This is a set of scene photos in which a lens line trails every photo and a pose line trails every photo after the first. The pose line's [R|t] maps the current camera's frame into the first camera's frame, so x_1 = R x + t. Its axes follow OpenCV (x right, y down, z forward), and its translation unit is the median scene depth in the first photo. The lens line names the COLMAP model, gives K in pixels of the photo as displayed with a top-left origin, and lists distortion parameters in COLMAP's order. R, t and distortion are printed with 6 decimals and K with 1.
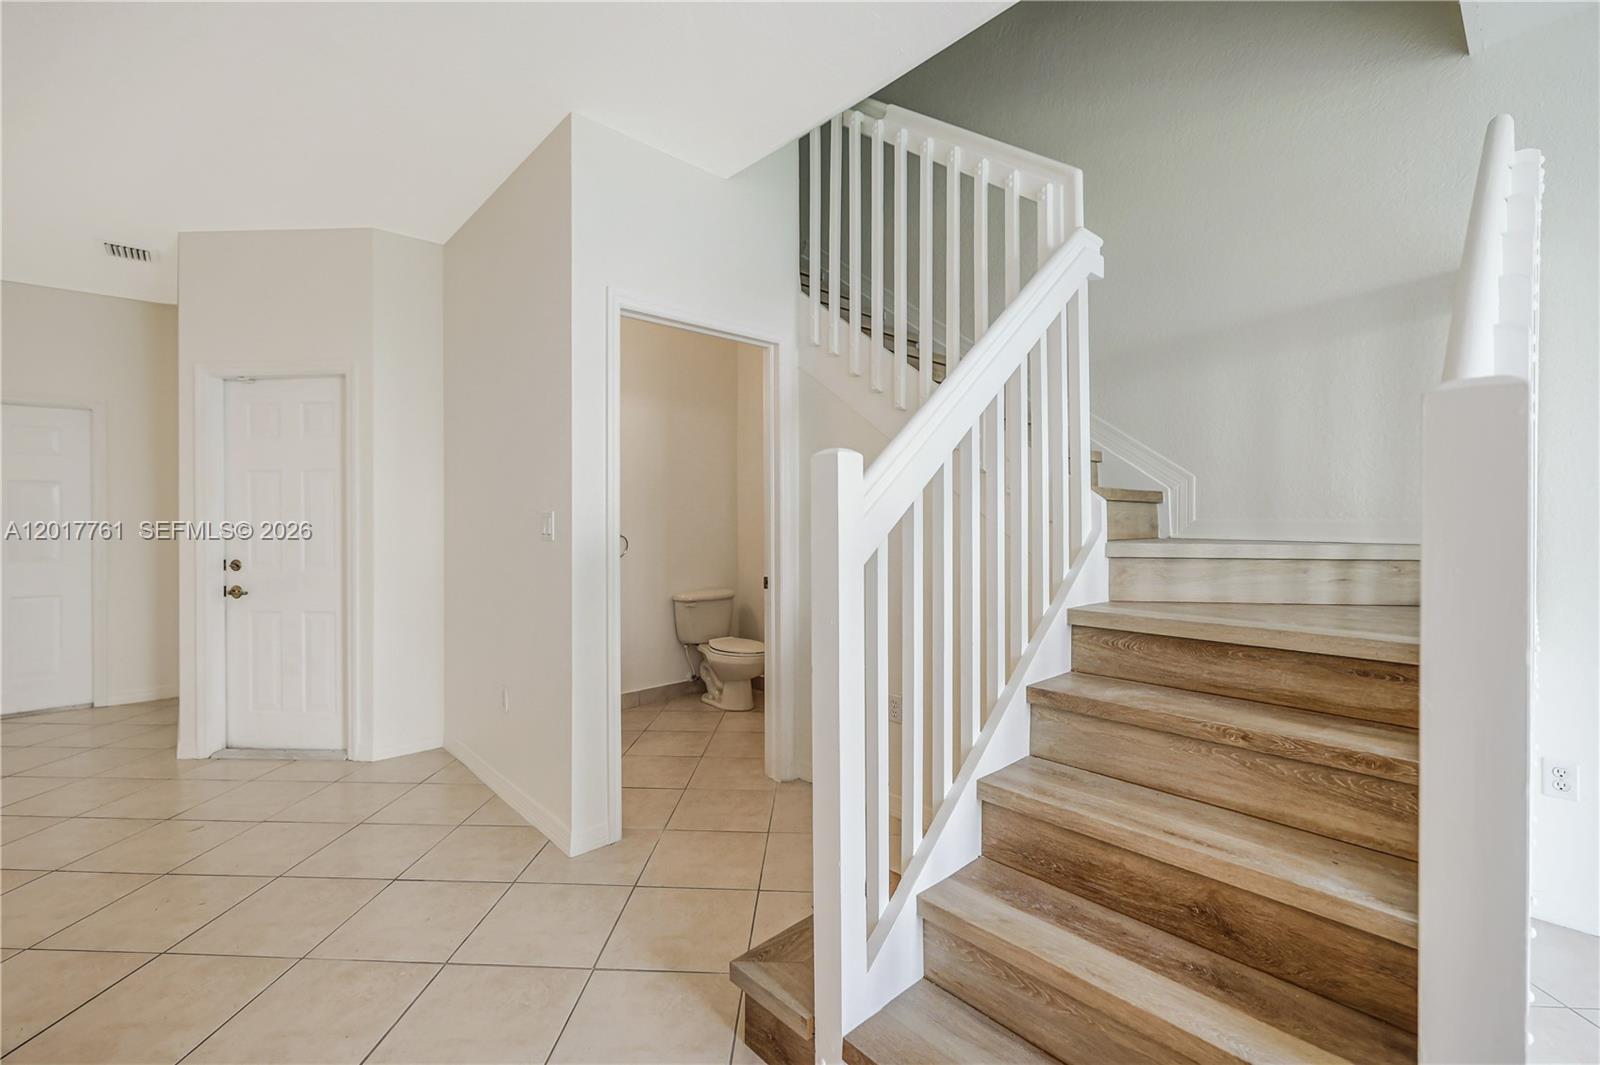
lens RADIAL K [[676.2, 0, 784.5], [0, 676.2, 519.7], [0, 0, 1]] dist [0.000127, 0.000098]
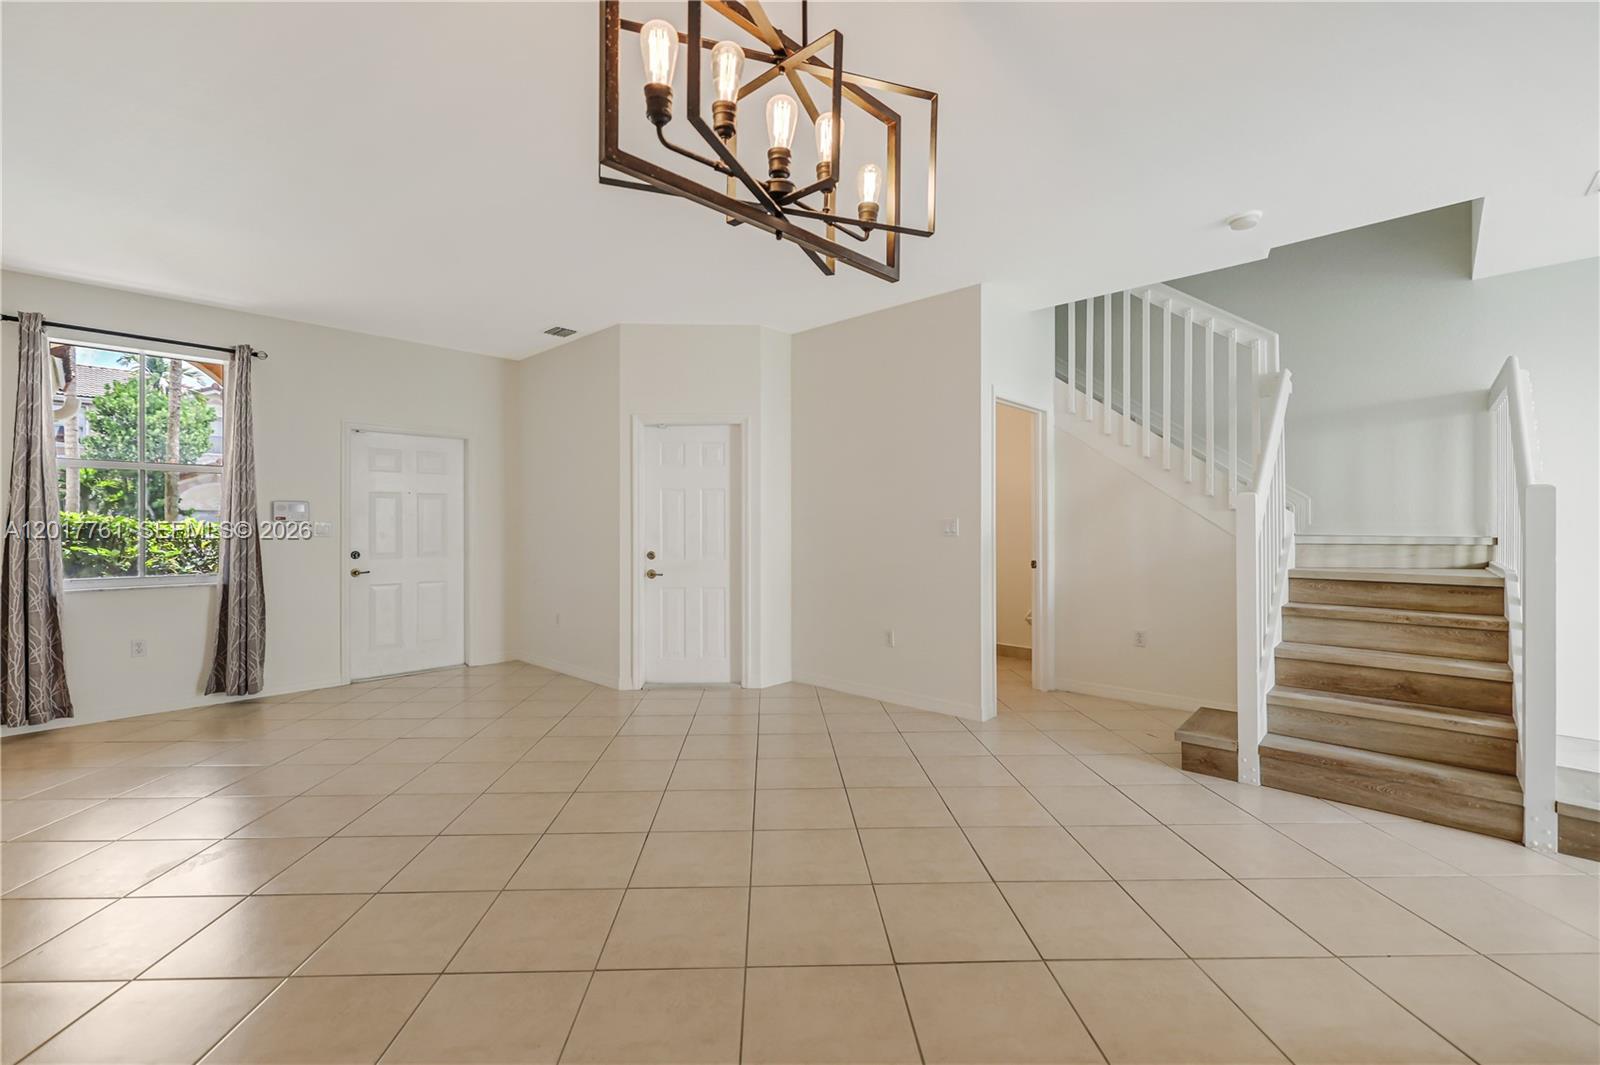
lens RADIAL K [[677.0, 0, 779.4], [0, 677.0, 526.8], [0, 0, 1]] dist [0.000472, -0.000528]
pose [[0.996513, 0.001529, 0.083424, -0.717498], [-0.001450, 0.999998, -0.001011, 0.008496], [-0.083425, 0.000886, 0.996514, -0.485251]]
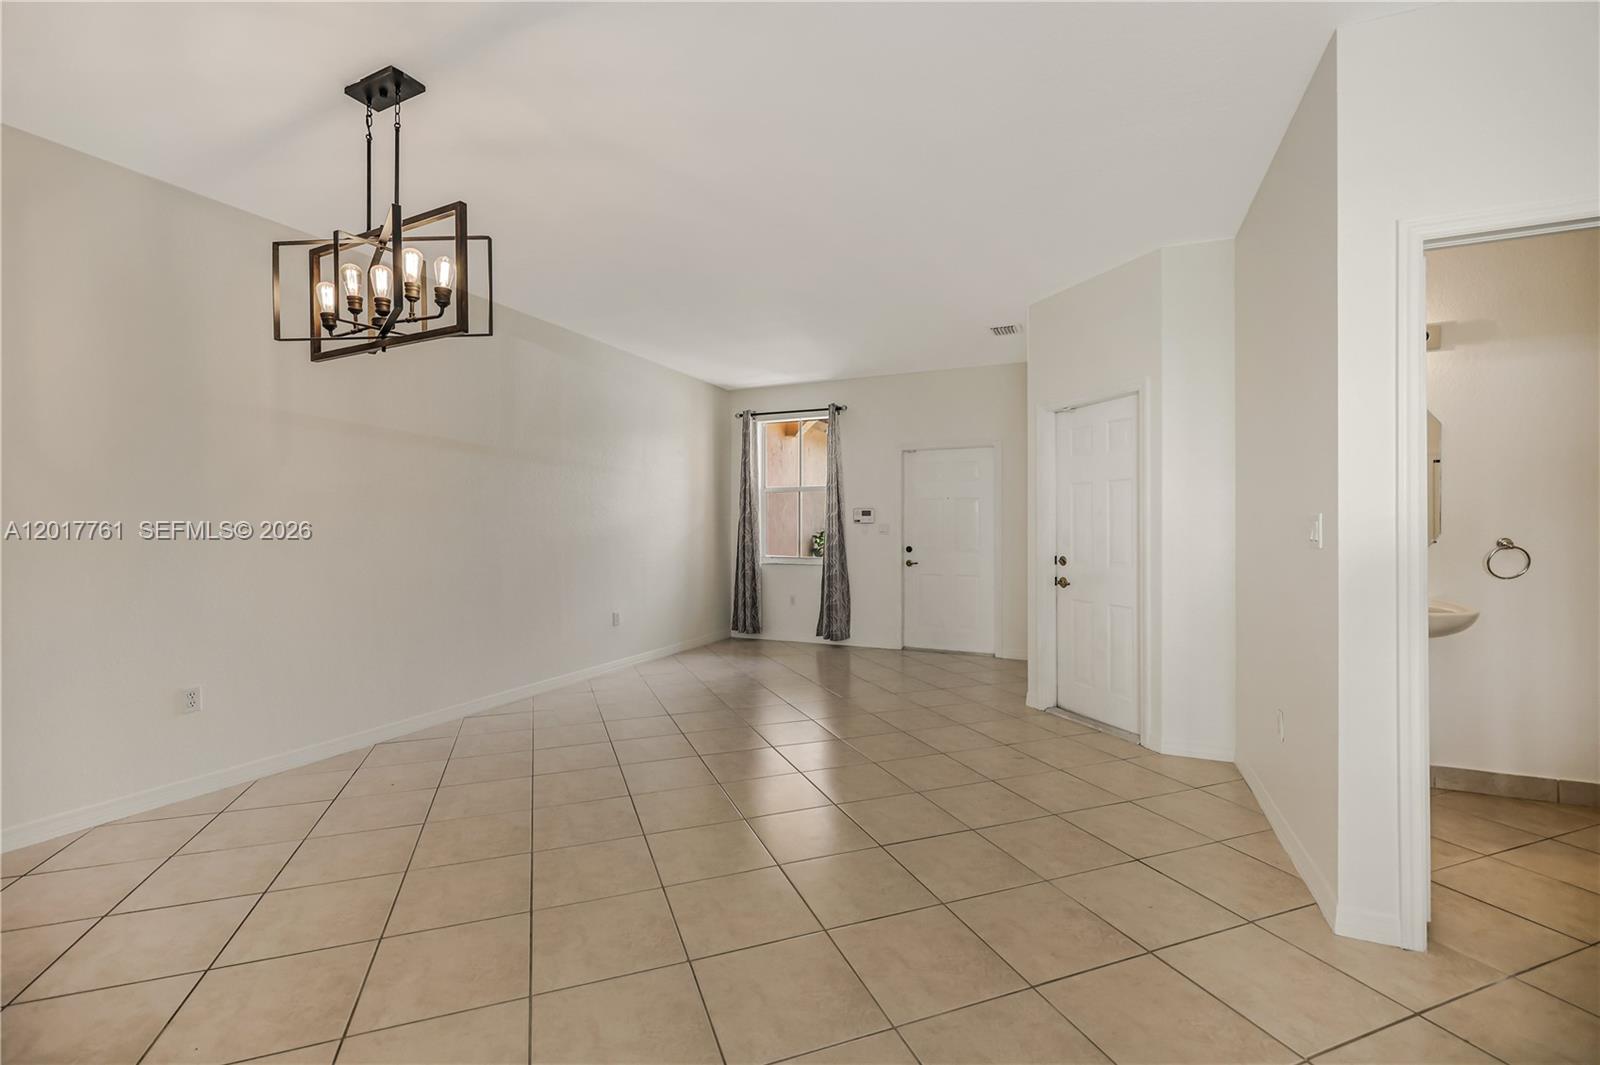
lens RADIAL K [[676.2, 0, 784.5], [0, 676.2, 519.7], [0, 0, 1]] dist [0.000127, 0.000098]
pose [[0.402325, -0.005850, -0.915478, 0.125063], [-0.002790, 0.999967, -0.007616, 0.003504], [0.915492, 0.005618, 0.402296, 0.039986]]
